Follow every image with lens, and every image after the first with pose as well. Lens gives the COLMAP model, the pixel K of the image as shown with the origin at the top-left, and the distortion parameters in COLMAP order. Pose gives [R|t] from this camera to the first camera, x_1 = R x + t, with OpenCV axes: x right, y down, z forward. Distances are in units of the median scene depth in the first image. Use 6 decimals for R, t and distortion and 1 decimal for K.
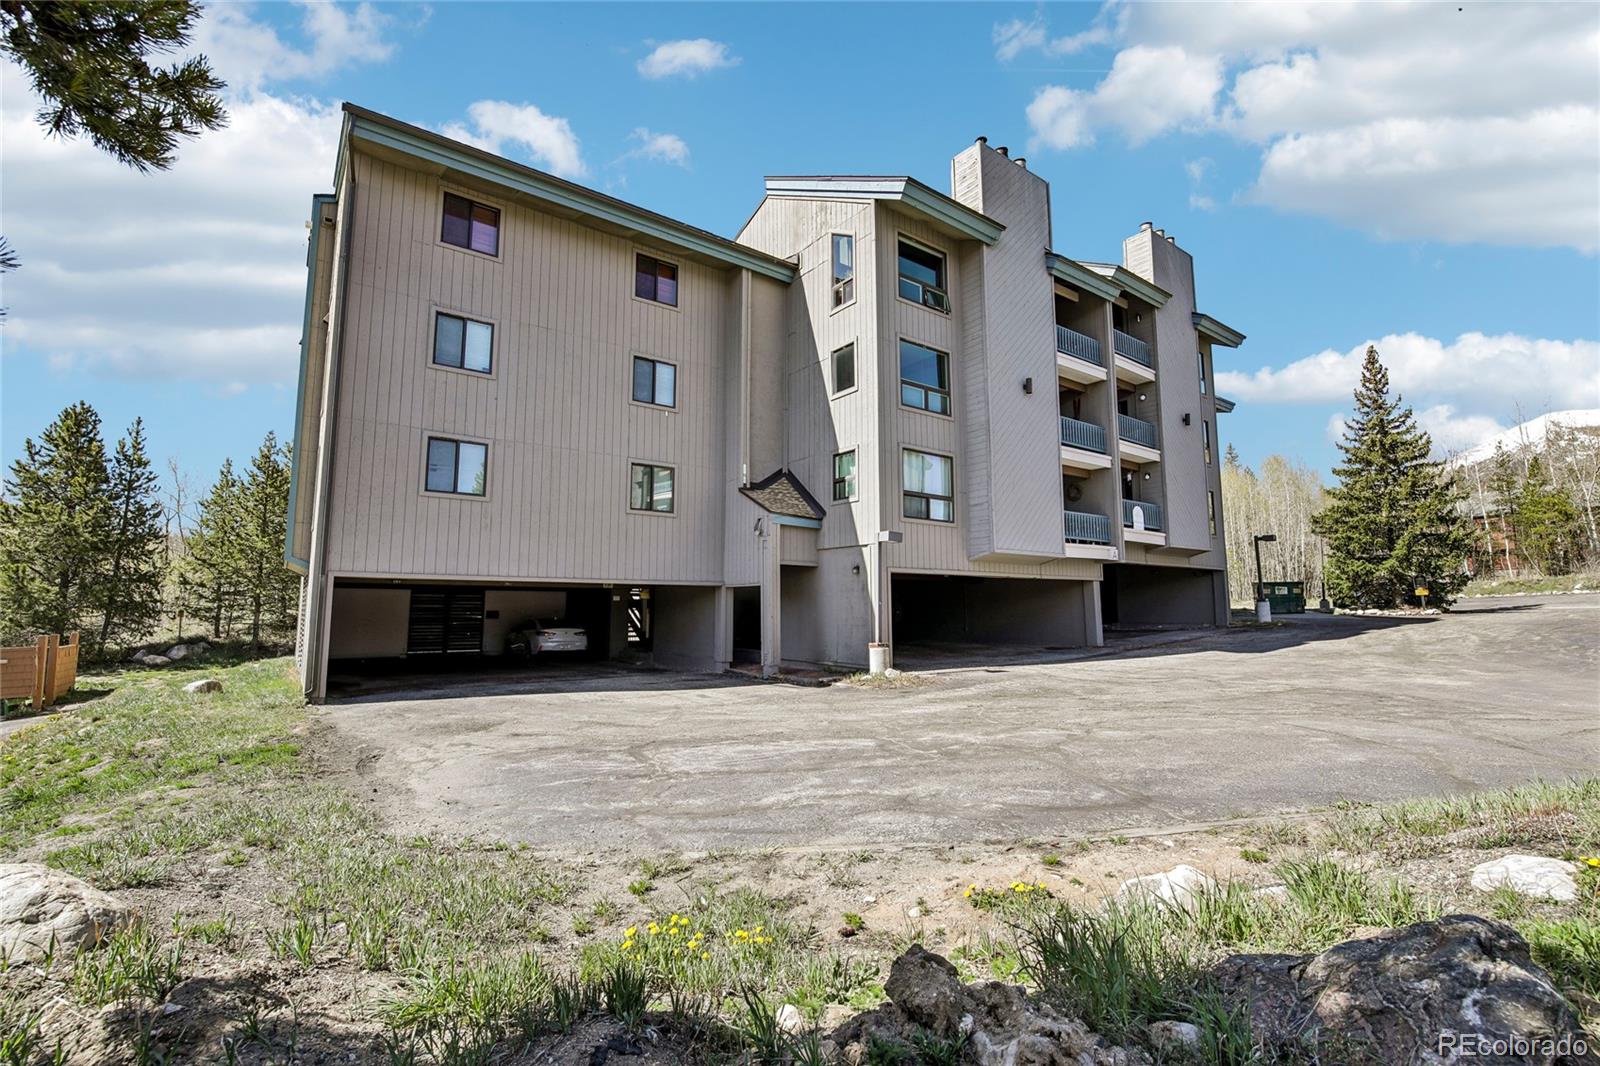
lens RADIAL K [[697.0, 0, 795.0], [0, 697.0, 530.3], [0, 0, 1]] dist [-0.000510, -0.009263]
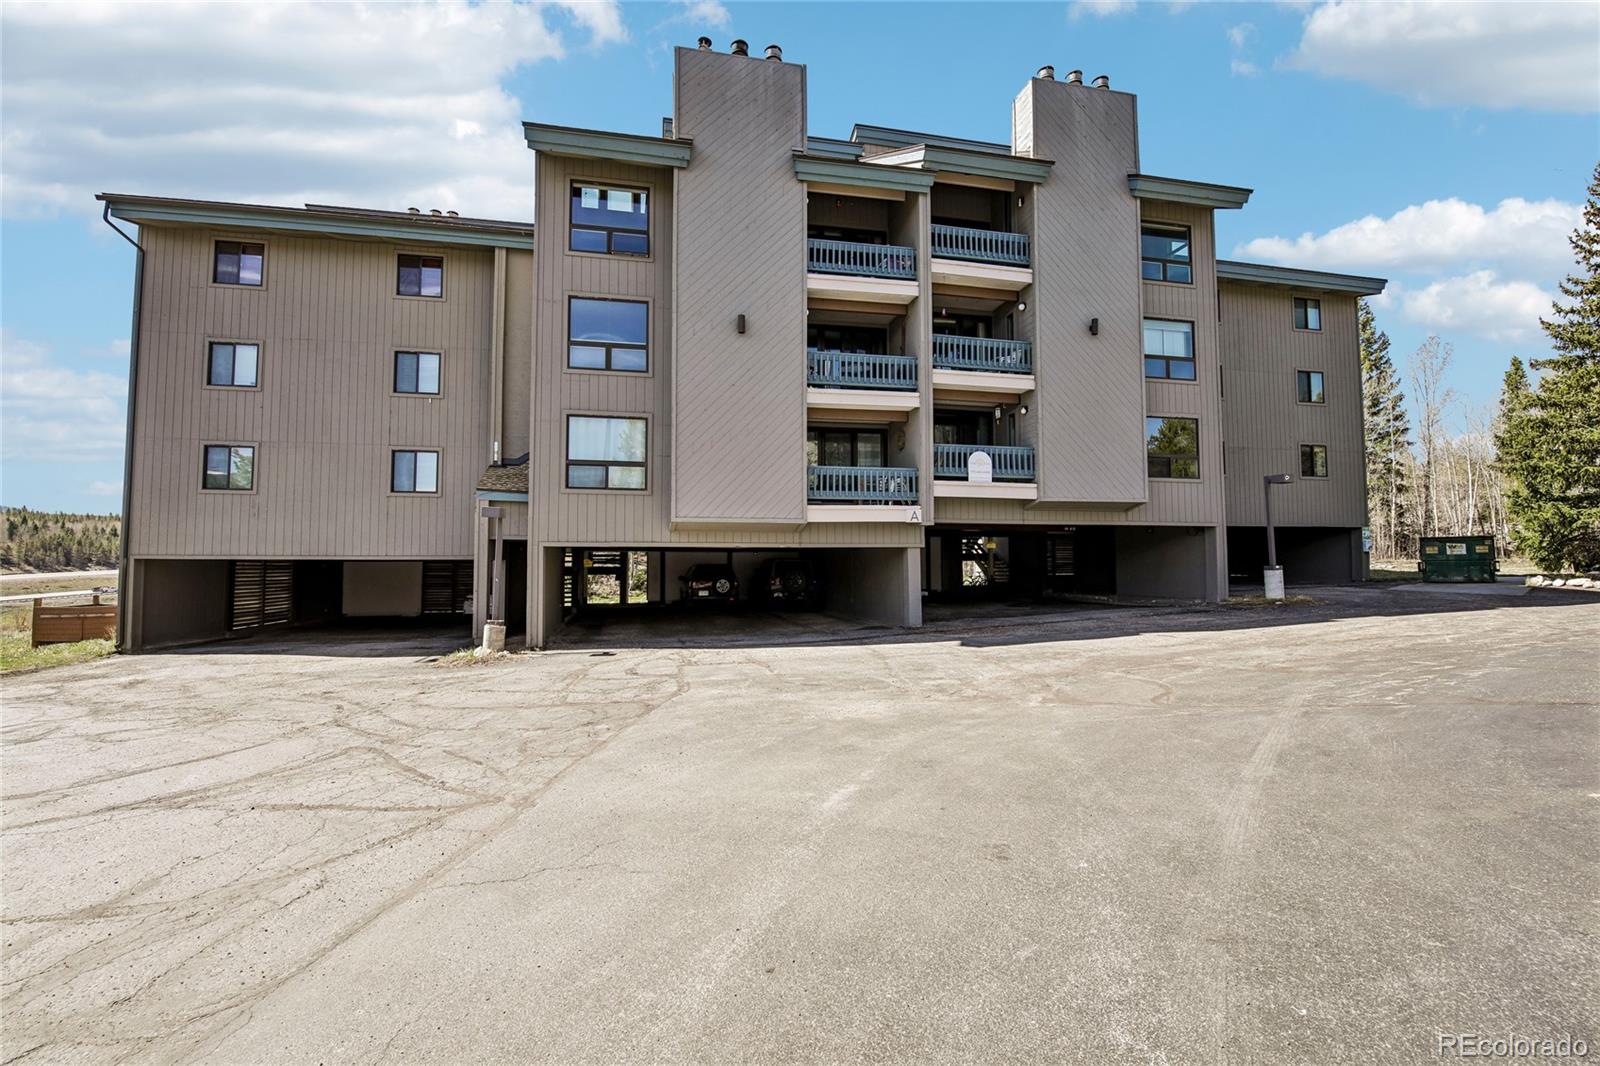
lens RADIAL K [[697.0, 0, 795.0], [0, 697.0, 530.3], [0, 0, 1]] dist [-0.000510, -0.009263]
pose [[0.911189, -0.023808, -0.411301, 0.453847], [0.049054, 0.997497, 0.050935, 0.002746], [0.409058, -0.066587, 0.910076, 0.141745]]
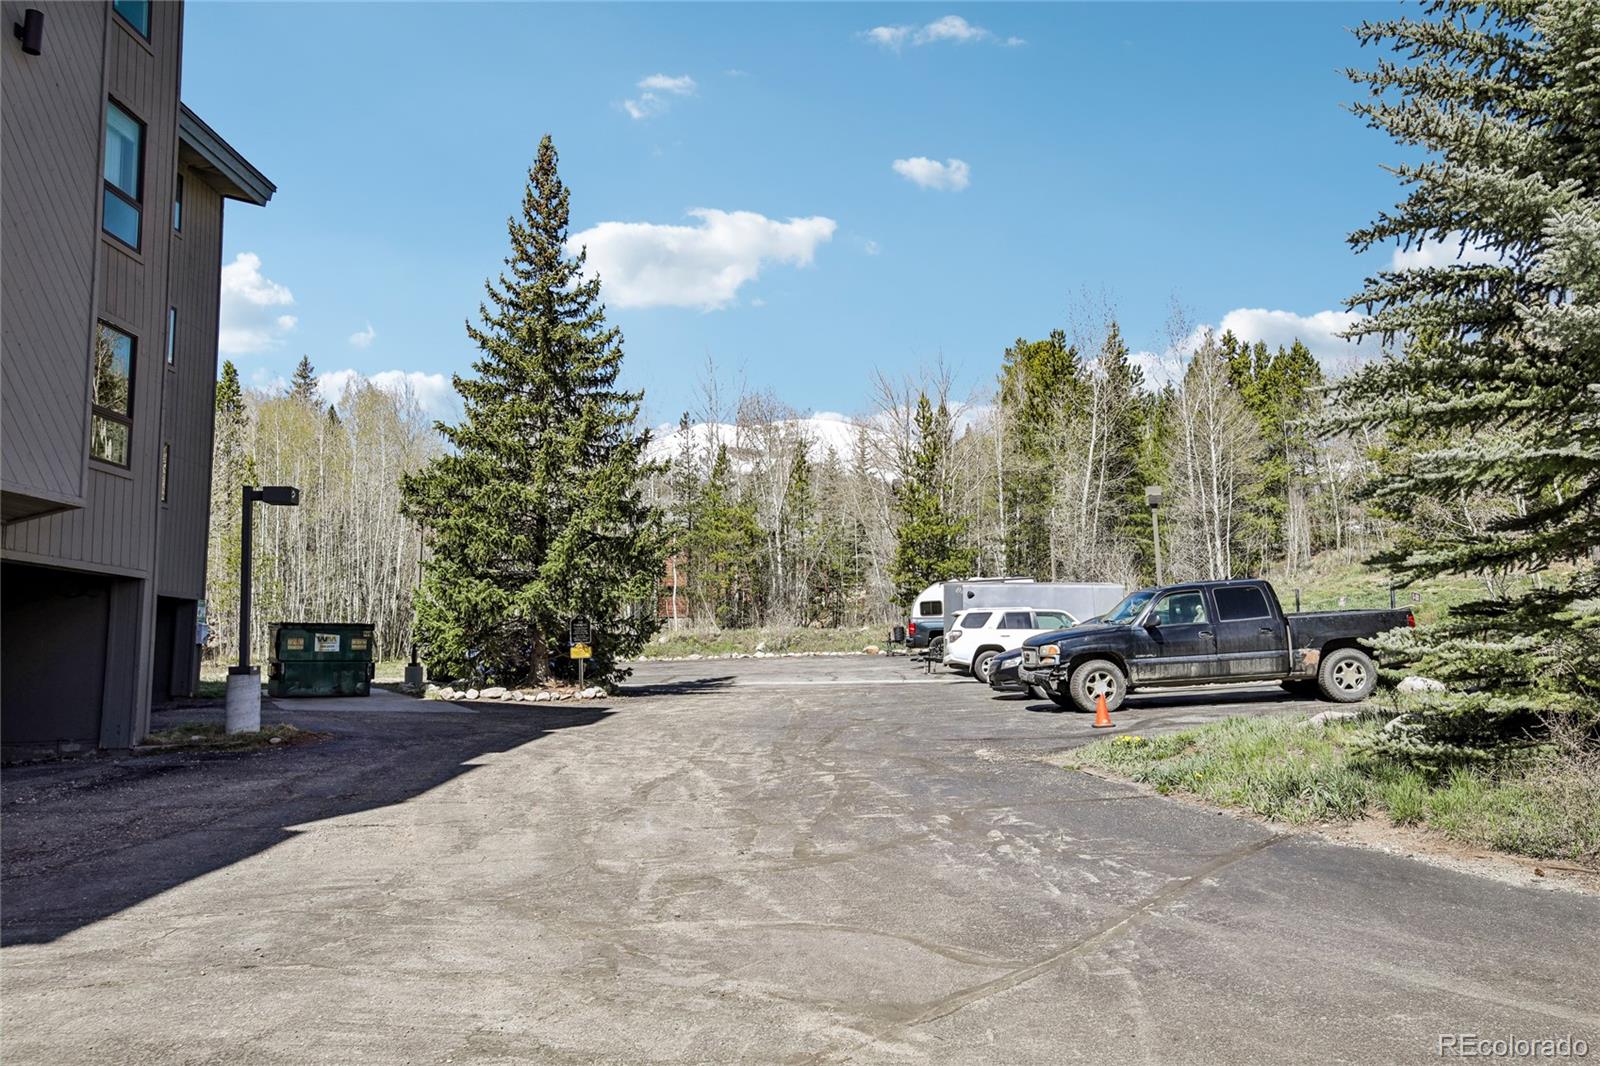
lens RADIAL K [[1296.8, 0, 800.0], [0, 1296.8, 533.0], [0, 0, 1]] dist [0.036354, 0.001526]
pose [[0.604974, 0.086483, 0.791535, 0.273782], [-0.091229, 0.995066, -0.038994, 0.028032], [-0.791002, -0.048620, 0.609879, 0.330920]]
